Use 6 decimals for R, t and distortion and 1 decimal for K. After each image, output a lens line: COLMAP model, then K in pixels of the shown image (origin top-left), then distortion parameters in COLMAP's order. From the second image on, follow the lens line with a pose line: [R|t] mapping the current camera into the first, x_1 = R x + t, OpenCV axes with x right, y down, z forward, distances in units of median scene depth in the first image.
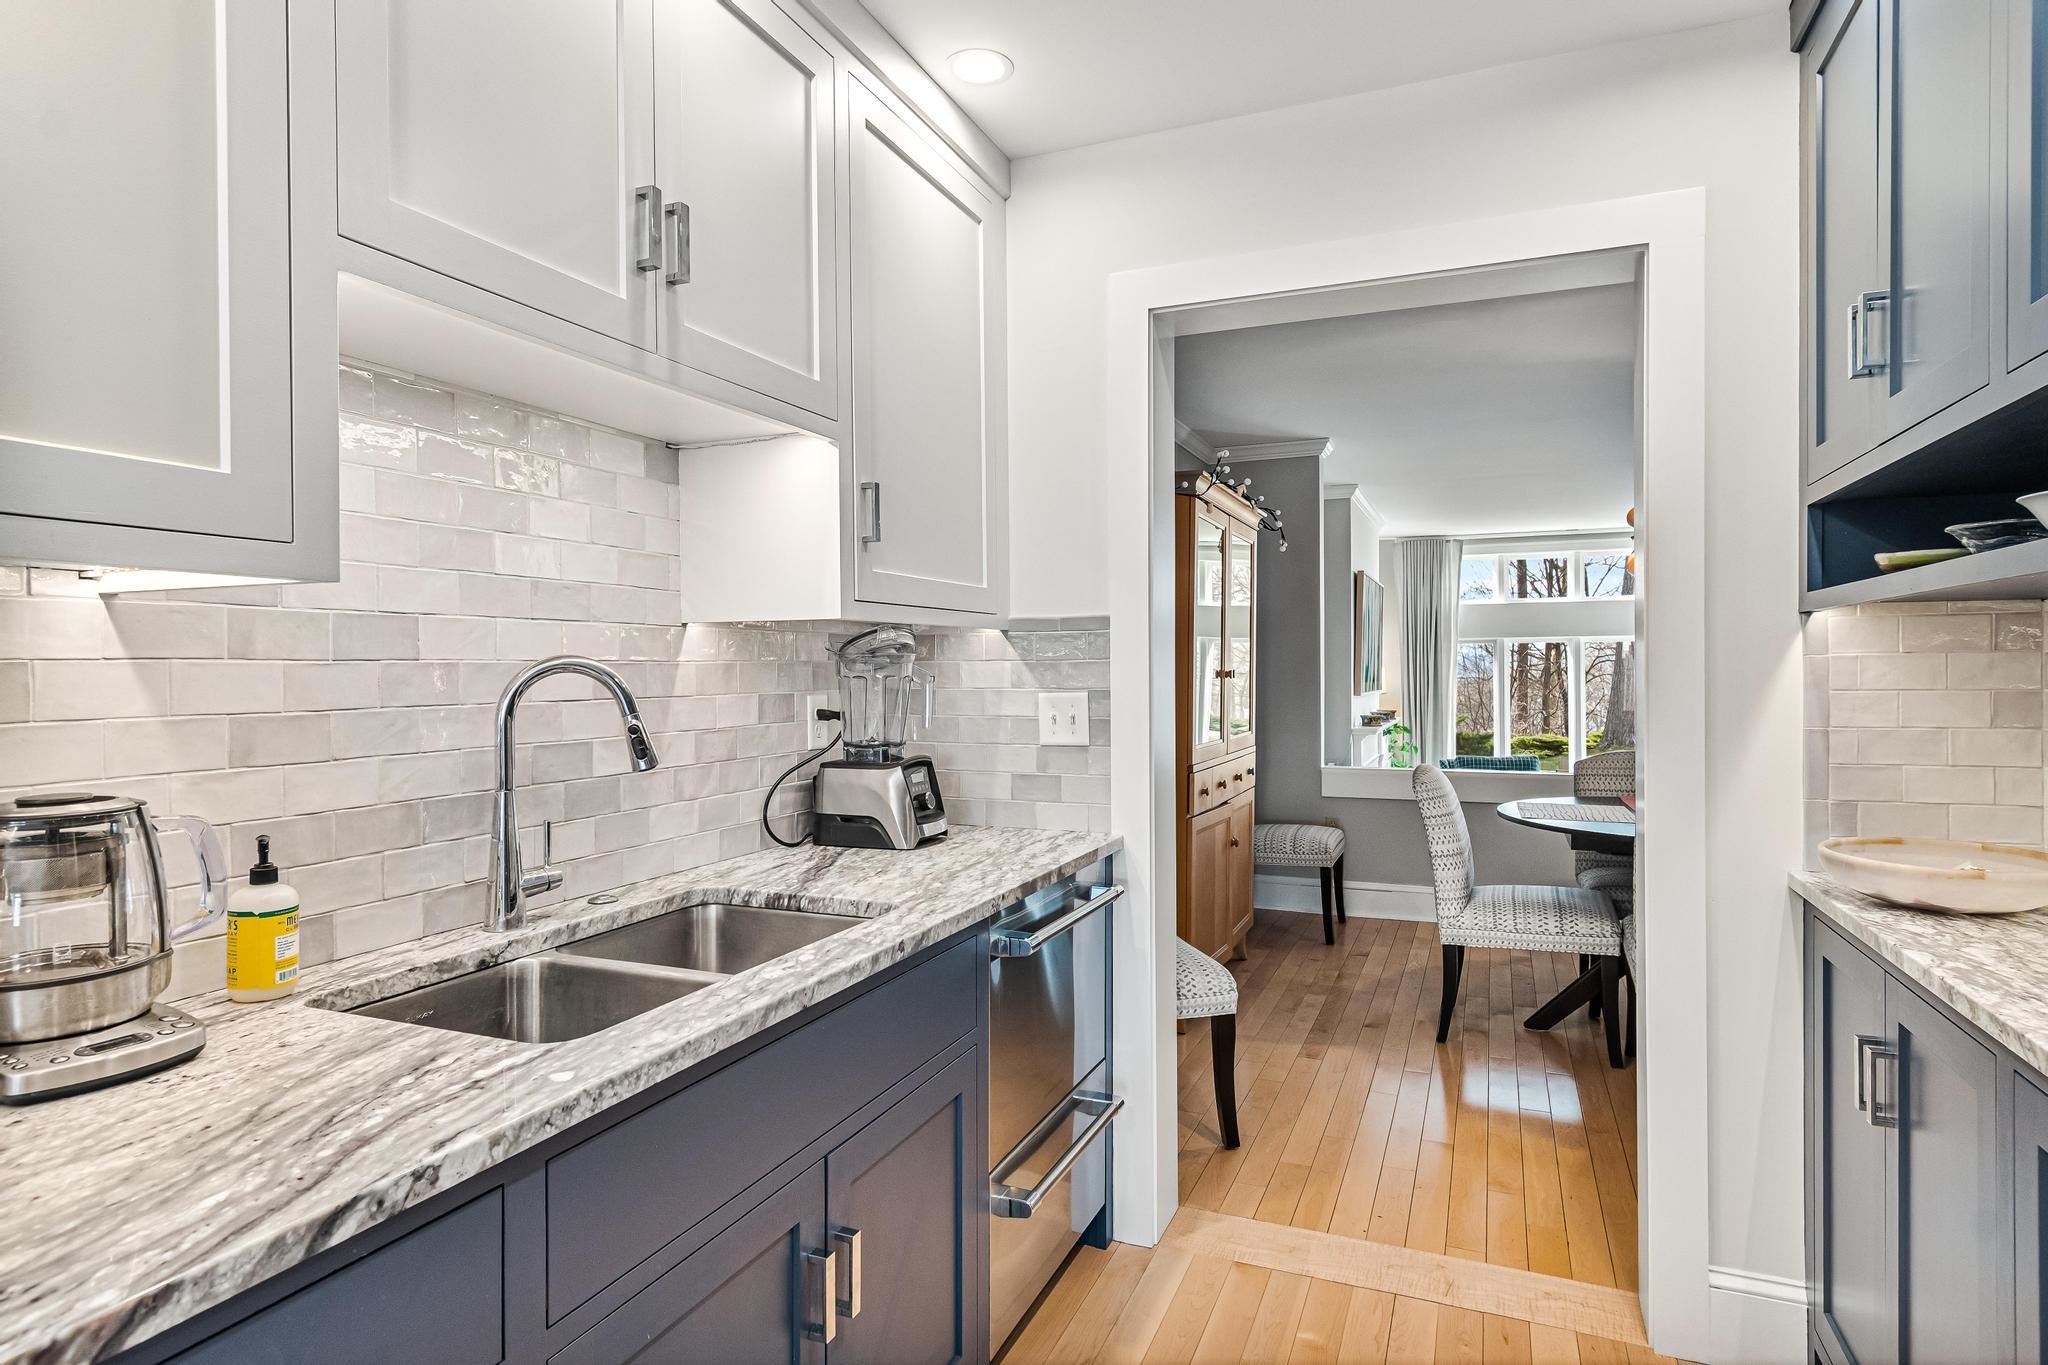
lens RADIAL K [[1095.7, 0, 1025.4], [0, 1095.7, 668.4], [0, 0, 1]] dist [0.013866, -0.008236]
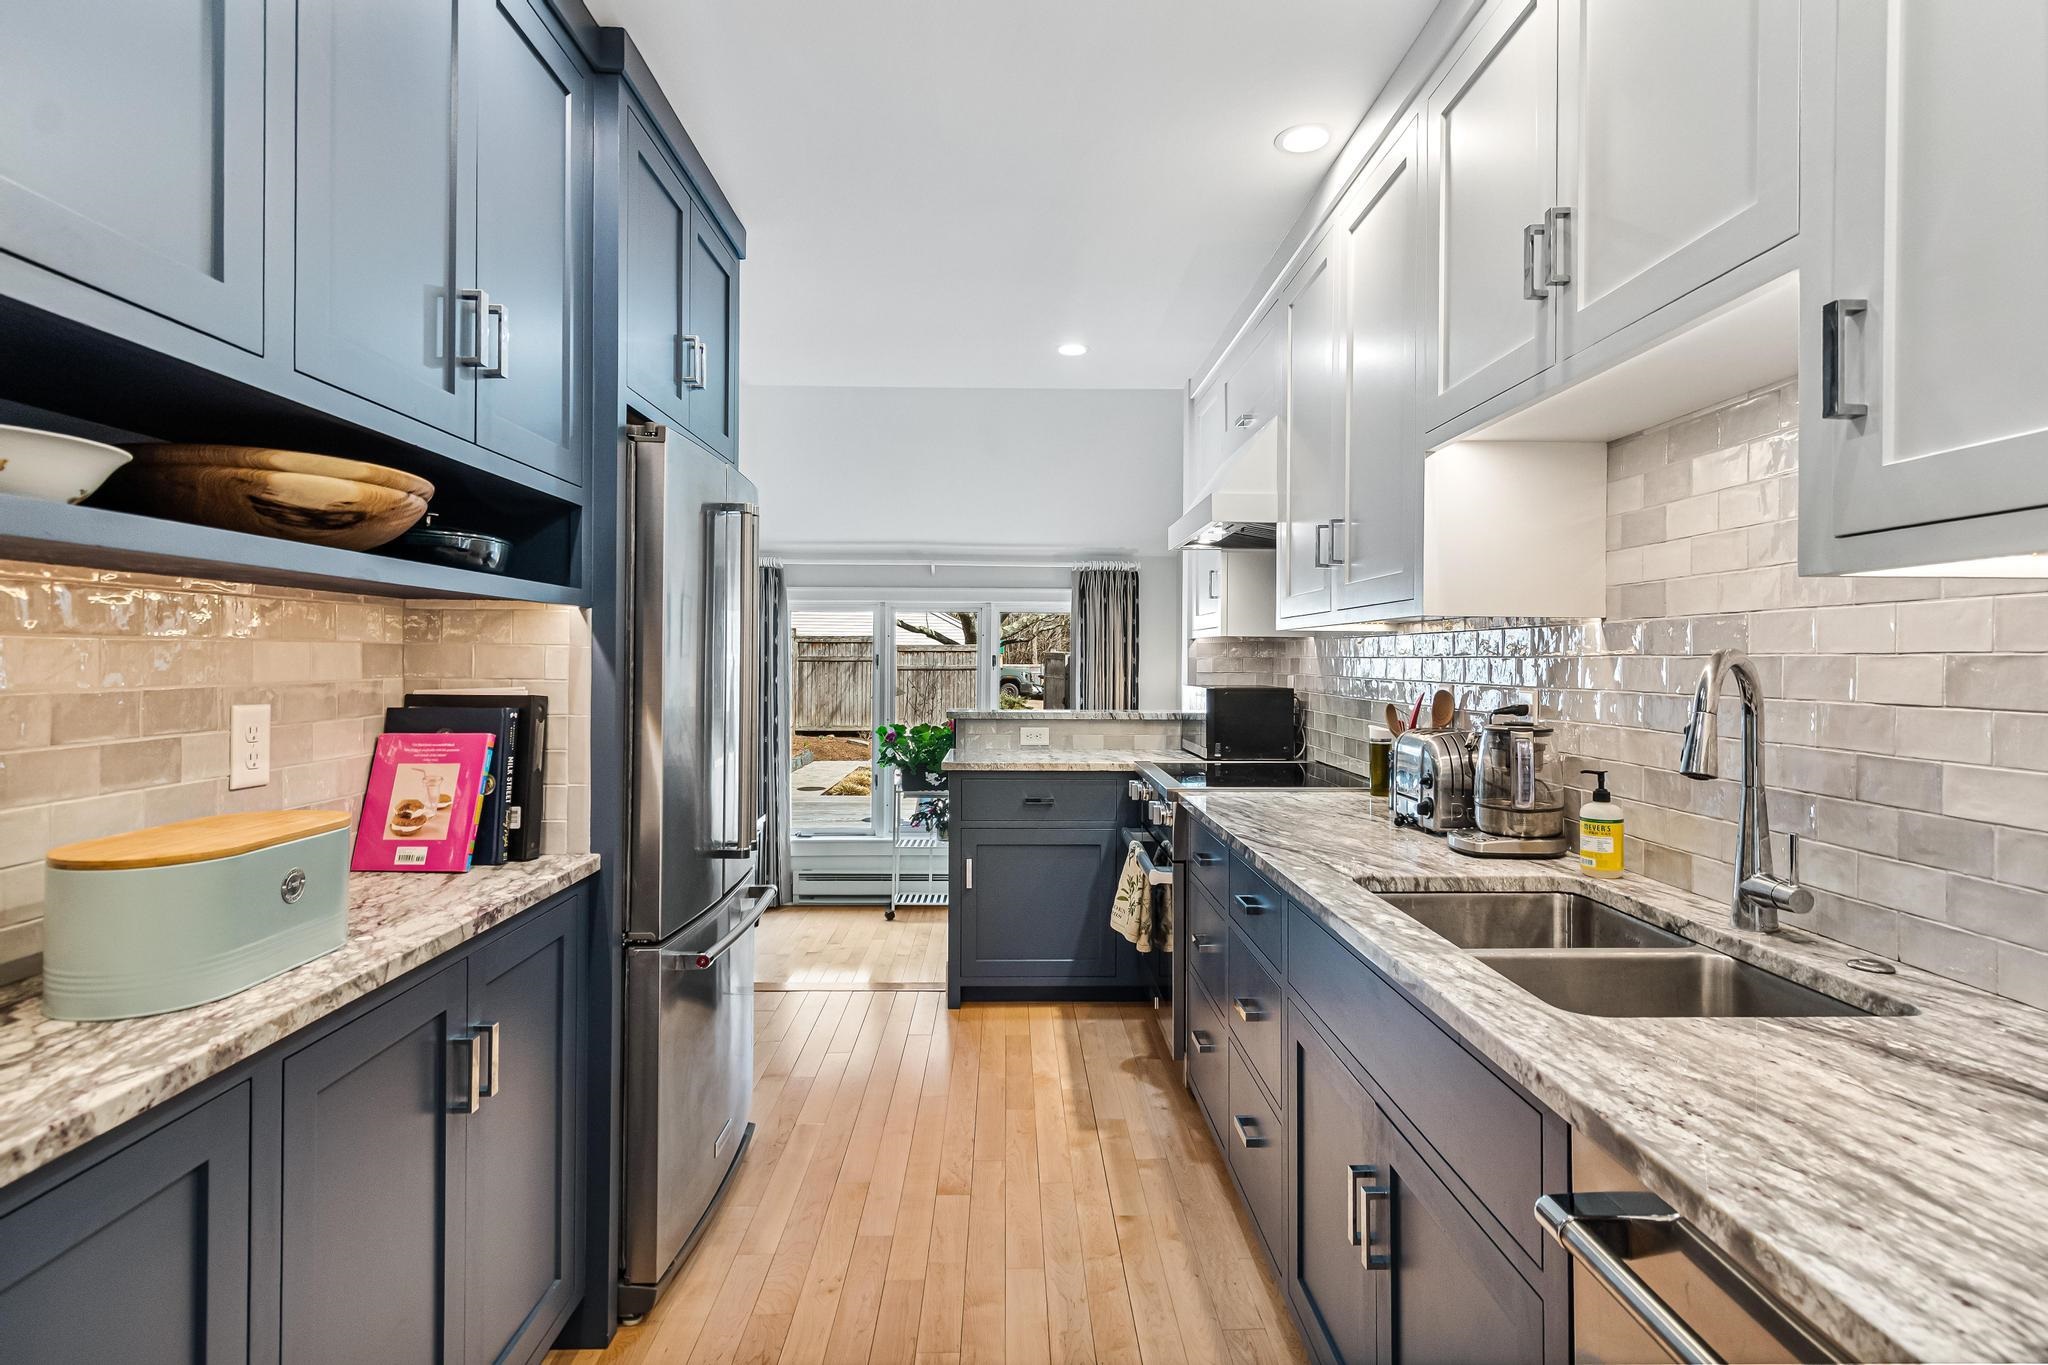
lens RADIAL K [[1022.1, 0, 1019.7], [0, 1022.1, 655.4], [0, 0, 1]] dist [0.011173, -0.003376]
pose [[-0.916638, 0.000737, -0.399717, 0.342127], [0.001425, 0.999998, -0.001423, -0.003996], [0.399715, -0.001874, -0.916637, 1.098240]]
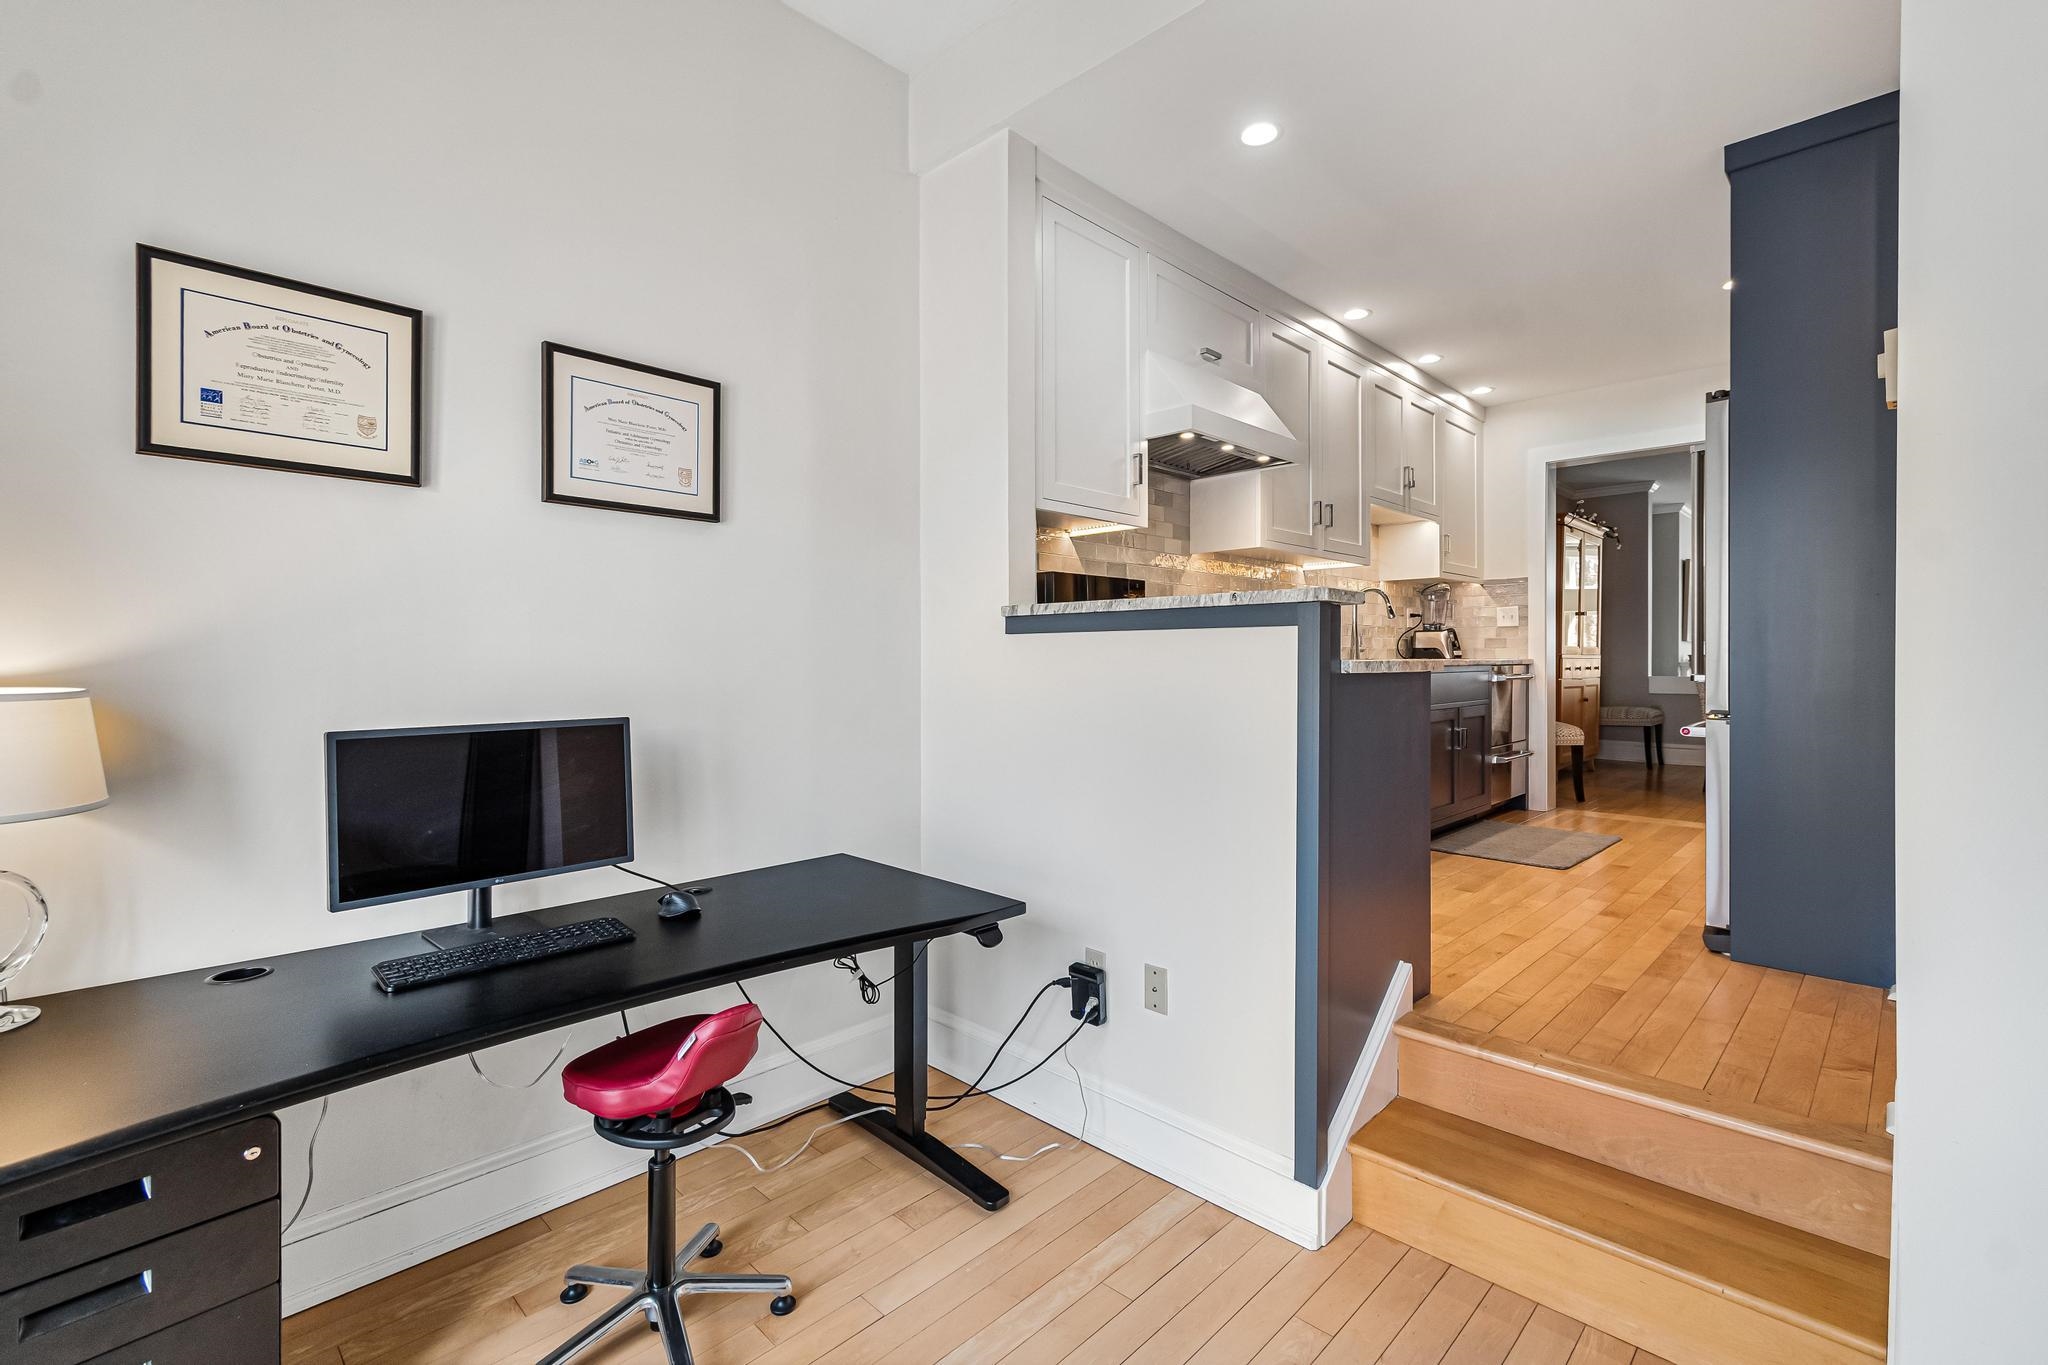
lens RADIAL K [[941.8, 0, 1016.5], [0, 941.8, 668.1], [0, 0, 1]] dist [0.018535, -0.000732]
pose [[0.933570, 0.004616, -0.358366, -0.273069], [-0.002694, 0.999979, 0.005861, 0.172629], [0.358386, -0.004506, 0.933563, -1.695061]]
